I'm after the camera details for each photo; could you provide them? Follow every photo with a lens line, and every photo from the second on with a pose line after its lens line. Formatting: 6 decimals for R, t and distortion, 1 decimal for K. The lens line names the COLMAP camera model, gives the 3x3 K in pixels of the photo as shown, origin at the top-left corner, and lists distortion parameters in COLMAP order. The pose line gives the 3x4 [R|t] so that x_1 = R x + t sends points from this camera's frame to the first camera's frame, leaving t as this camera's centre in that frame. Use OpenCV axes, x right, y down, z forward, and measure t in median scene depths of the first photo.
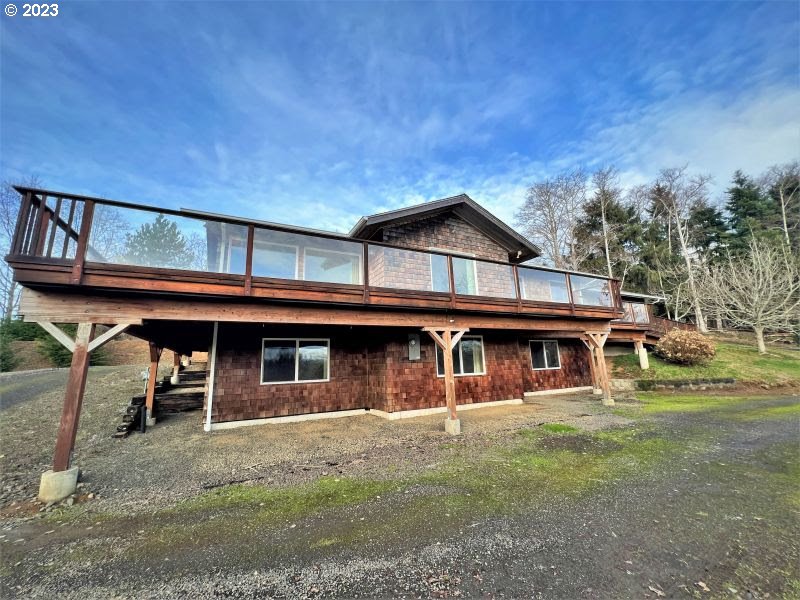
lens RADIAL K [[320.3, 0, 397.6], [0, 320.3, 298.9], [0, 0, 1]] dist [-0.002901, 0.000211]
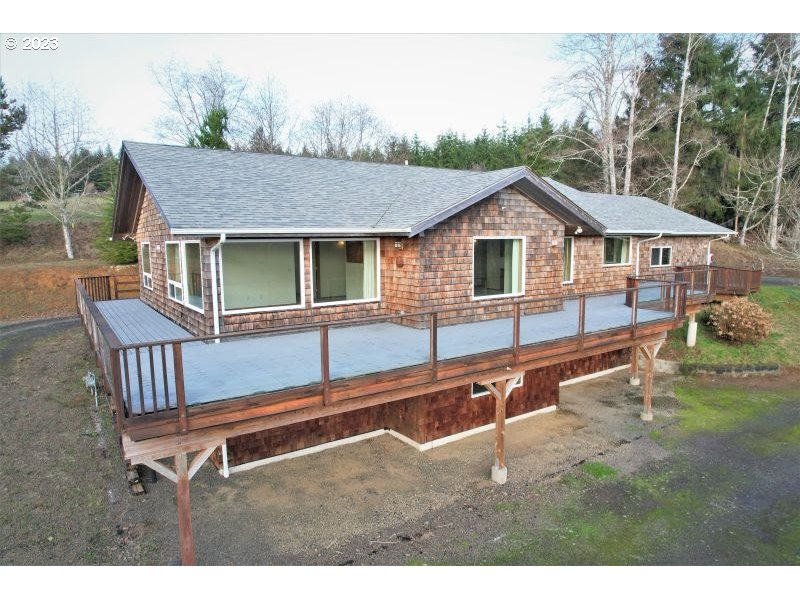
lens RADIAL K [[512.8, 0, 399.4], [0, 512.8, 309.8], [0, 0, 1]] dist [-0.081215, 0.076086]
pose [[0.991498, 0.007997, 0.129879, -0.179962], [-0.051073, 0.941932, 0.331897, -0.307171], [-0.119683, -0.335709, 0.934332, -0.129386]]
